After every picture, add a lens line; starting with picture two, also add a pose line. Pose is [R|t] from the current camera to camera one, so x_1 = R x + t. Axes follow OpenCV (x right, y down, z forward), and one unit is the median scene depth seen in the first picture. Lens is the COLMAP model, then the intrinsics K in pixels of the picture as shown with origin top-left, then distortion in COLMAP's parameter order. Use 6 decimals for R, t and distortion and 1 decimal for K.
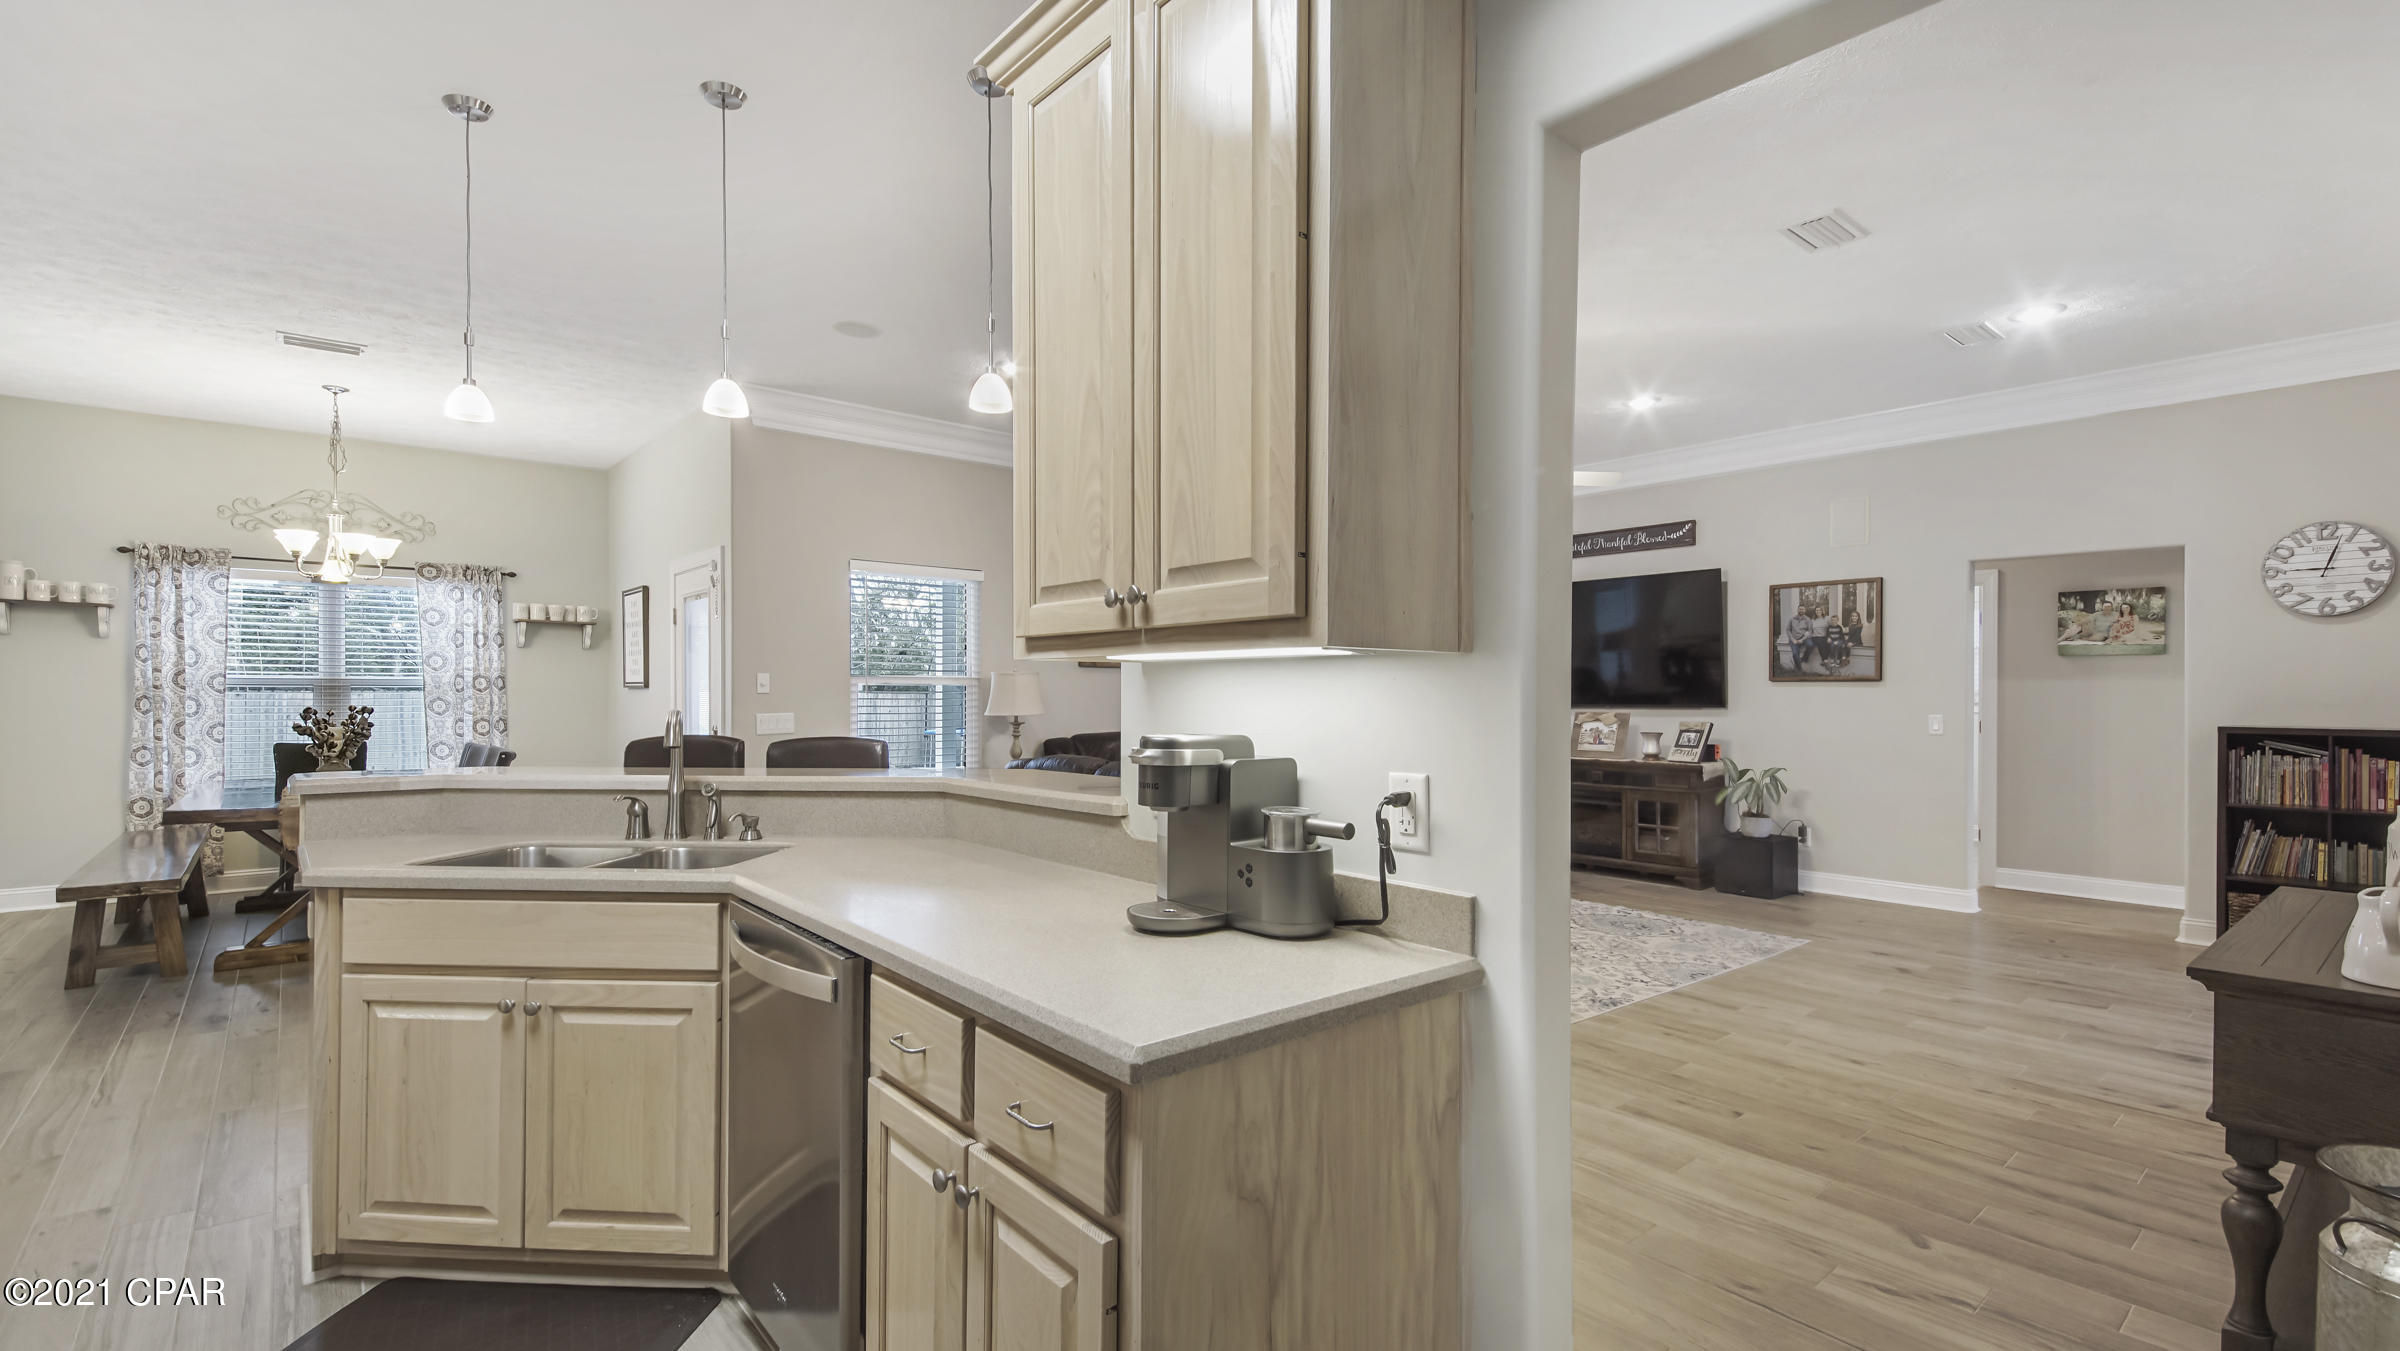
lens RADIAL K [[1064.0, 0, 1215.7], [0, 1064.0, 693.6], [0, 0, 1]] dist [0.035059, -0.020383]
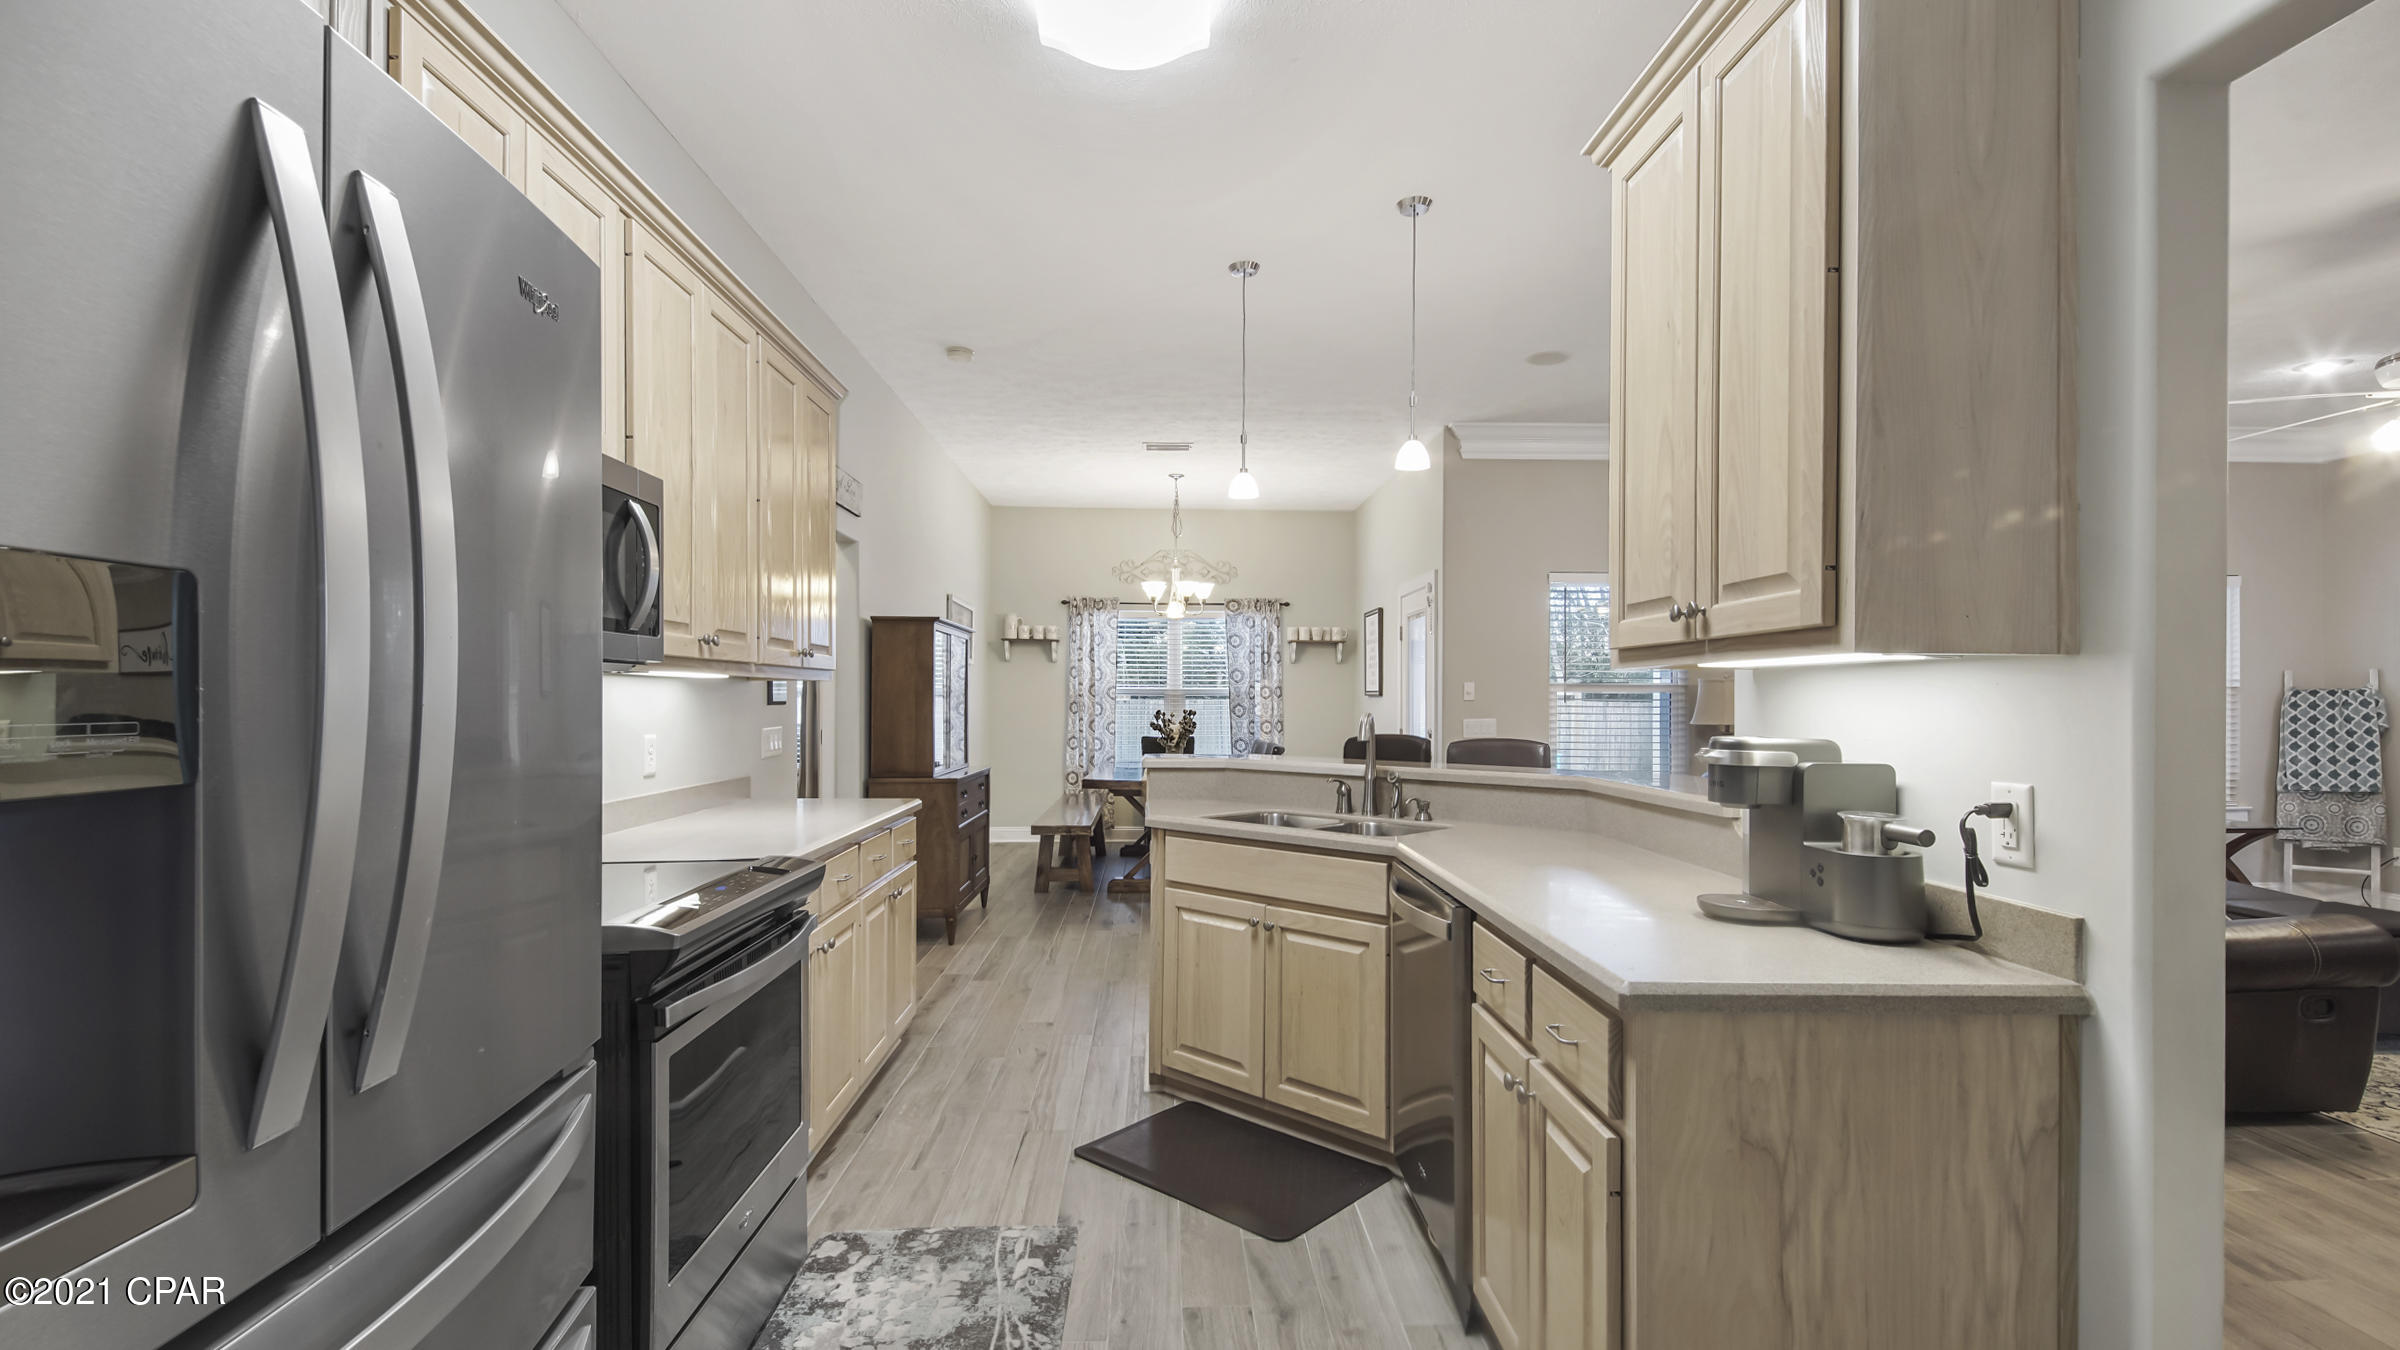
lens RADIAL K [[1064.0, 0, 1215.7], [0, 1064.0, 693.1], [0, 0, 1]] dist [0.035059, -0.020383]
pose [[0.795696, -0.002407, -0.605691, 0.141993], [-0.002552, 0.999970, -0.007327, 0.002624], [0.605691, 0.007376, 0.795666, -0.133473]]
